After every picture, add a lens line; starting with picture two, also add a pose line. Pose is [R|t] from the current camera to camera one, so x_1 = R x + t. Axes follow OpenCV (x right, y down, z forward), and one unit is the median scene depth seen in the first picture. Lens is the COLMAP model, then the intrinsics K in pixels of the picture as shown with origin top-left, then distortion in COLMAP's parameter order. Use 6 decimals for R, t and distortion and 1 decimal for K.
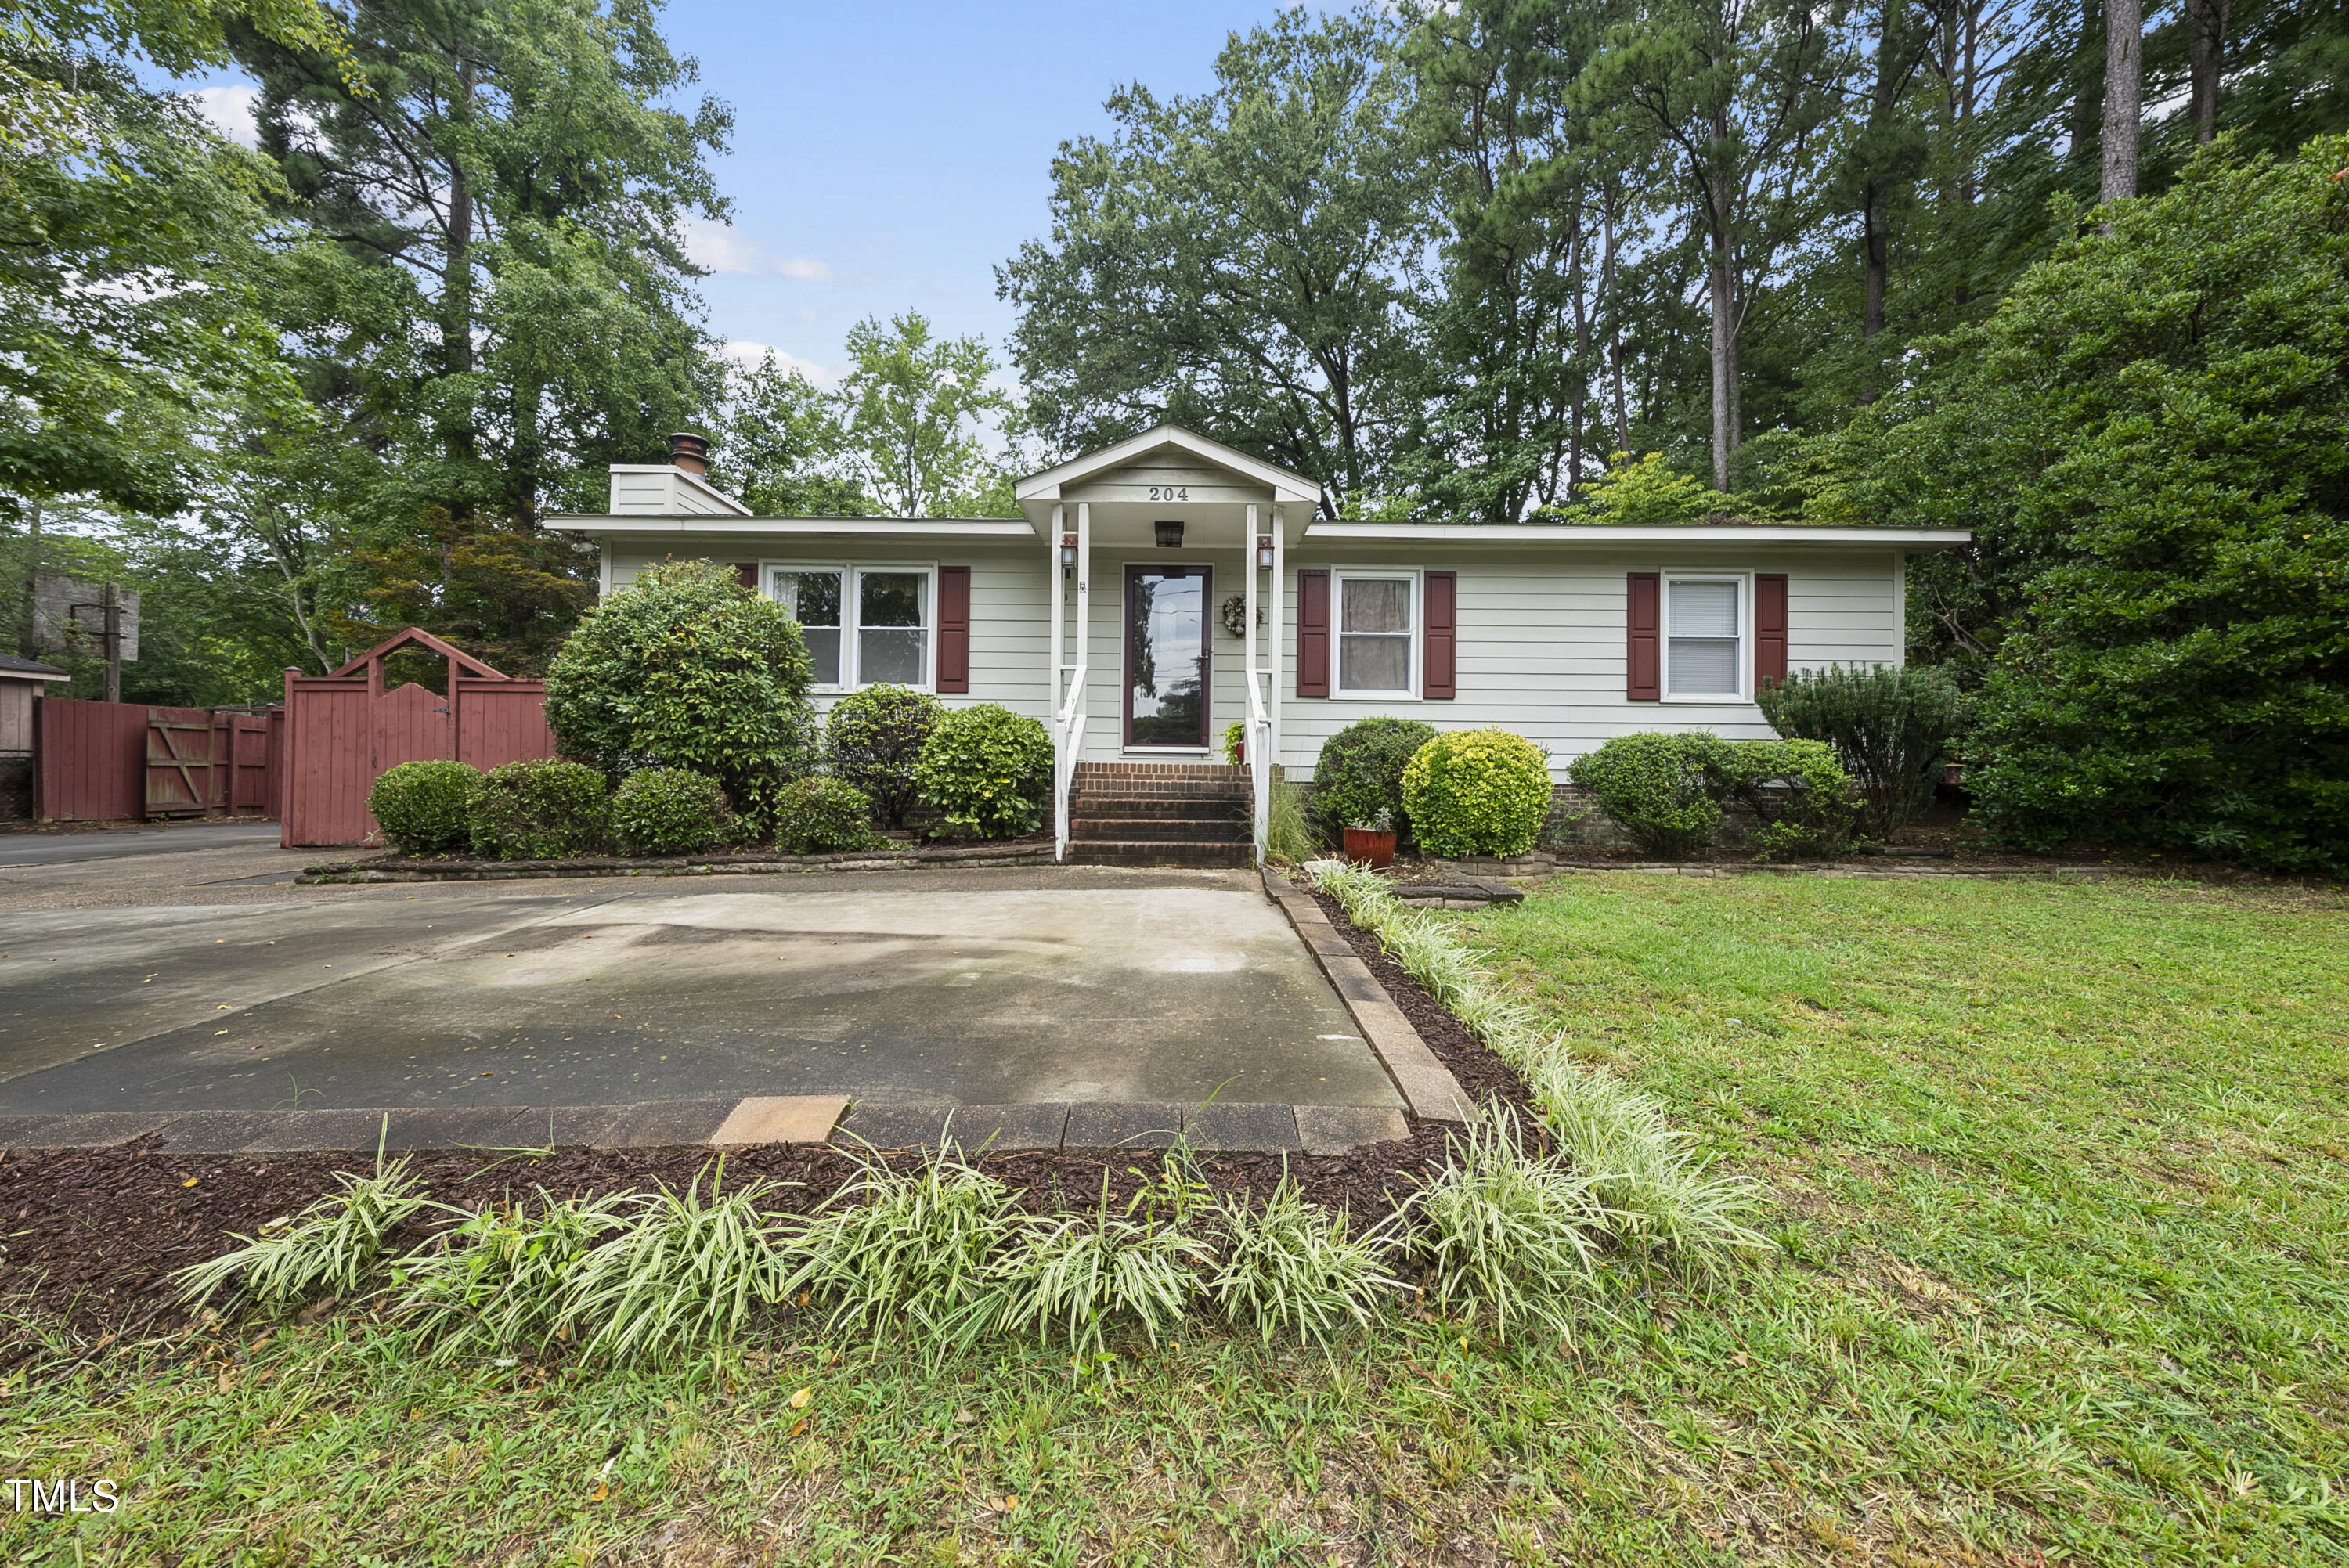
lens RADIAL K [[815.2, 0, 1180.4], [0, 815.2, 780.6], [0, 0, 1]] dist [-0.002200, -0.000169]
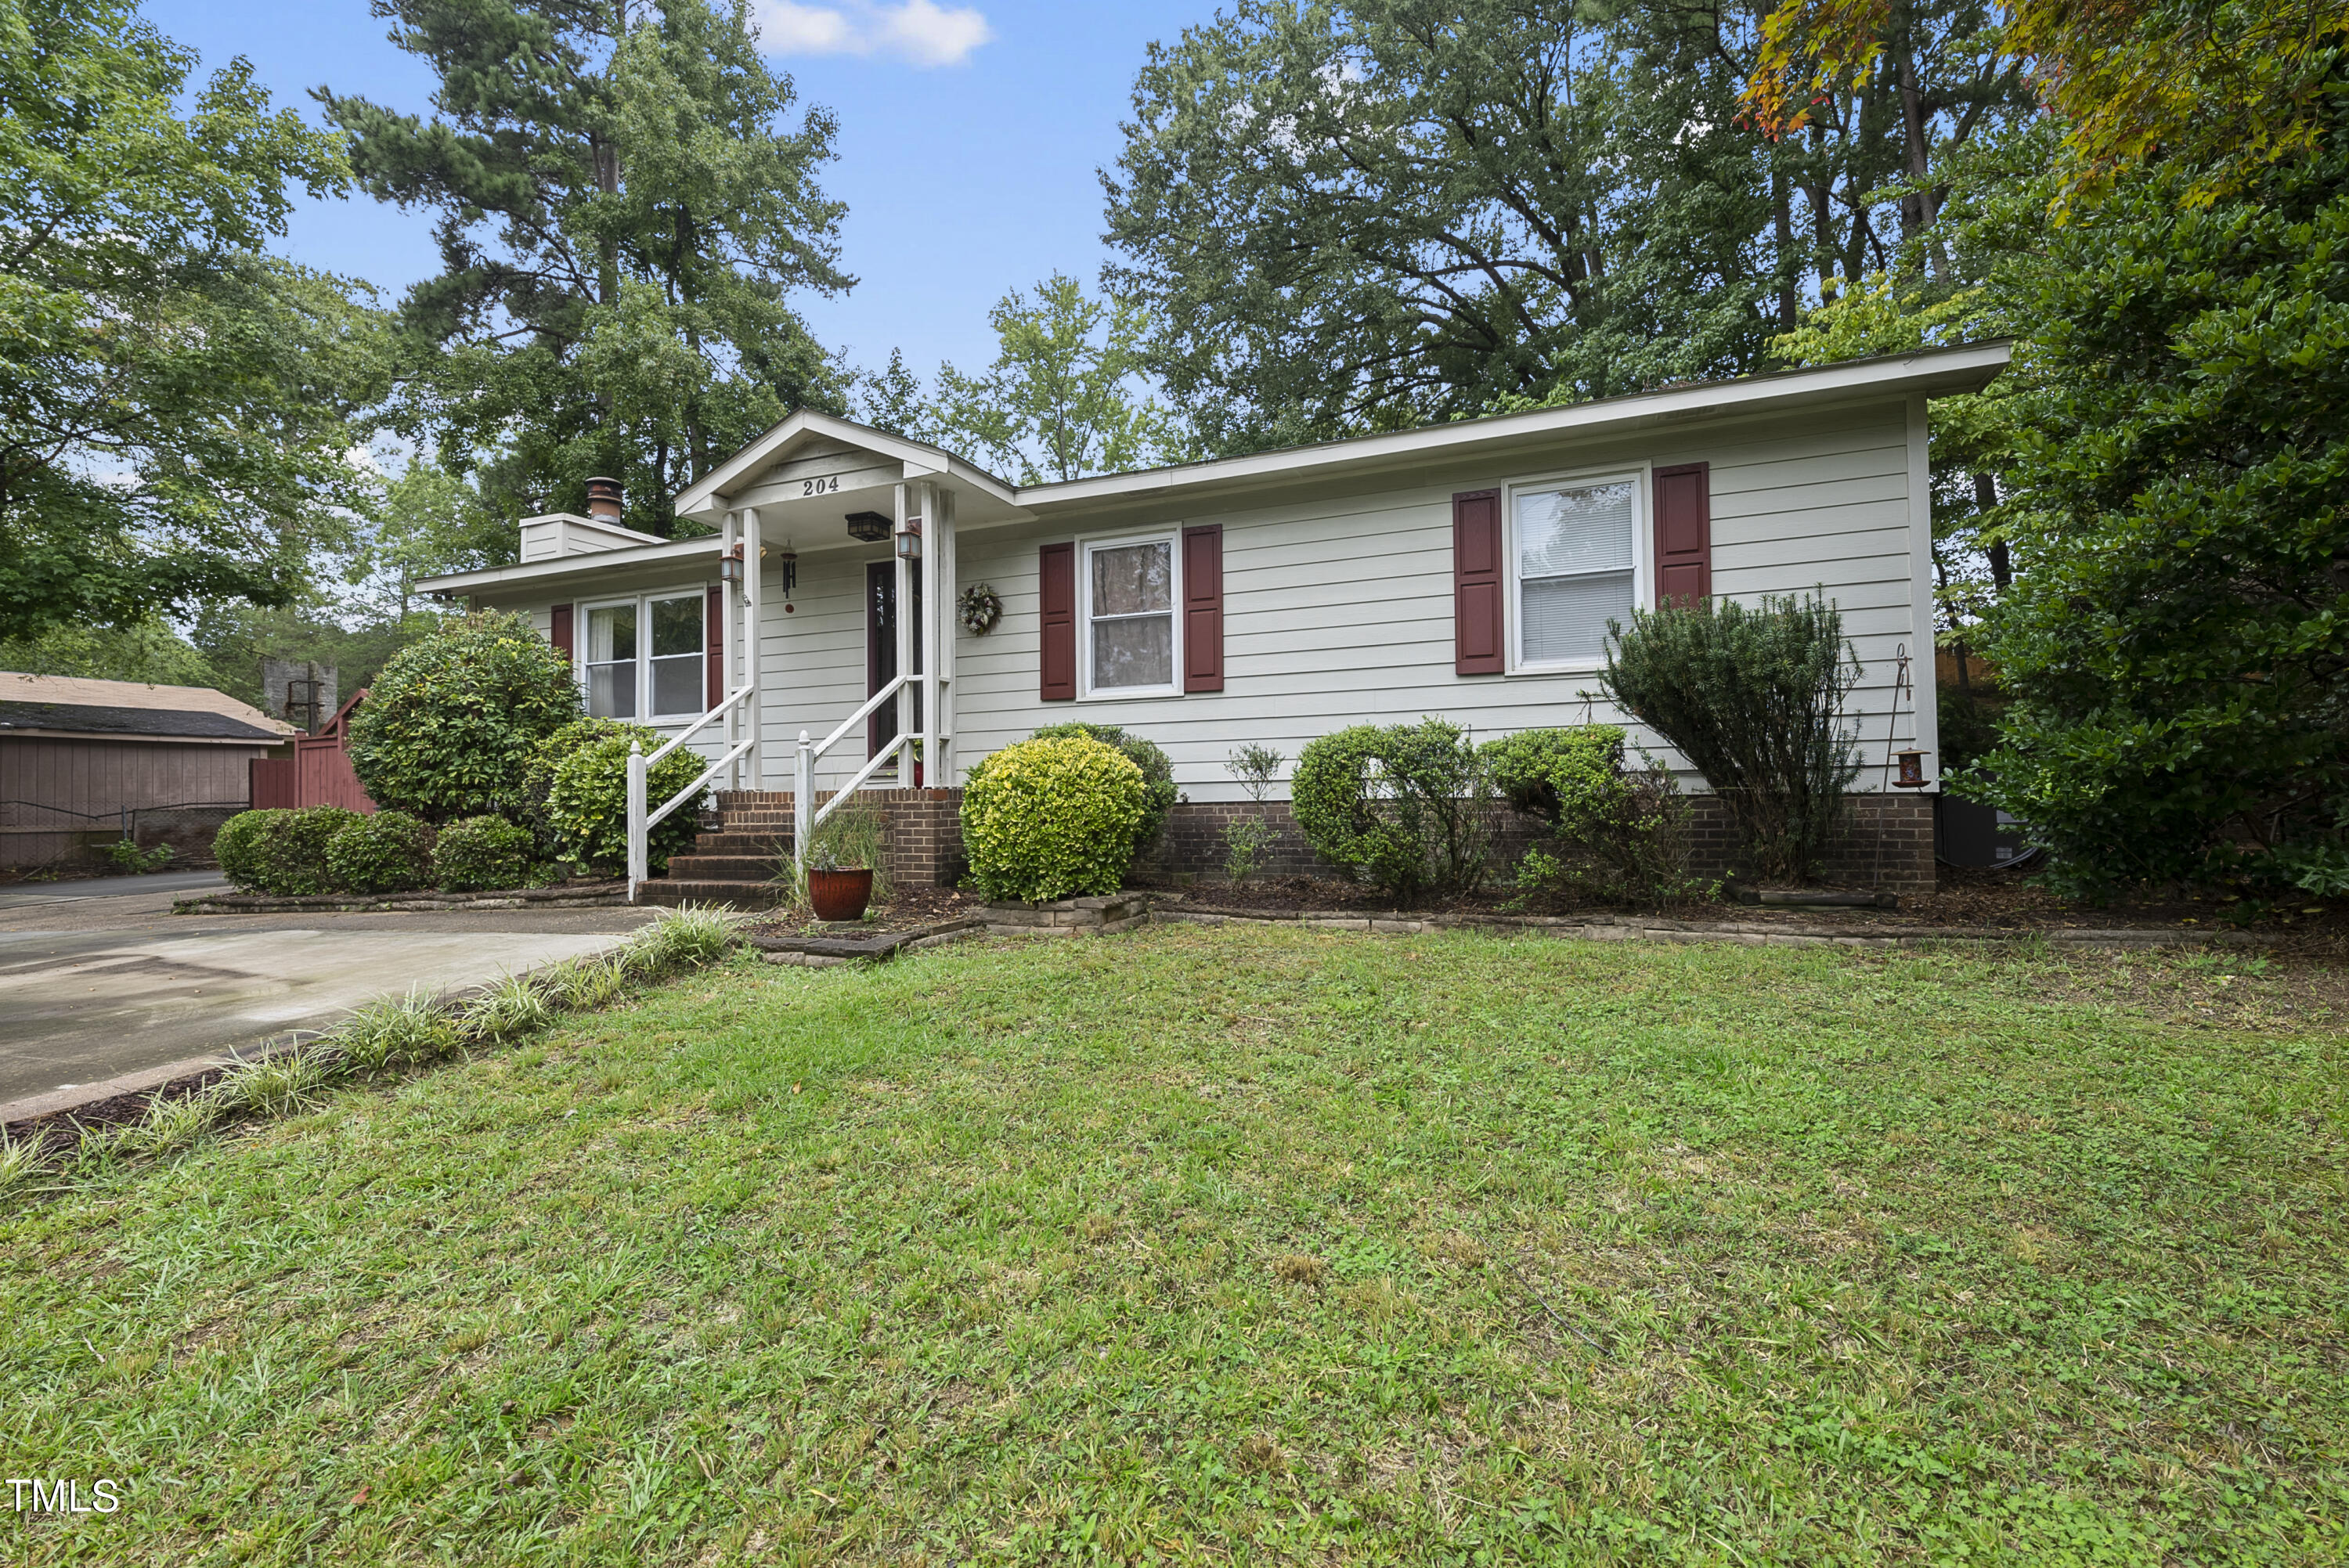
lens RADIAL K [[1007.0, 0, 1176.1], [0, 1007.0, 779.3], [0, 0, 1]] dist [0.000044, -0.000112]
pose [[0.930091, -0.034962, -0.365660, 0.636042], [0.029974, 0.999364, -0.019310, -0.000790], [0.366103, 0.007000, 0.930548, 0.109467]]
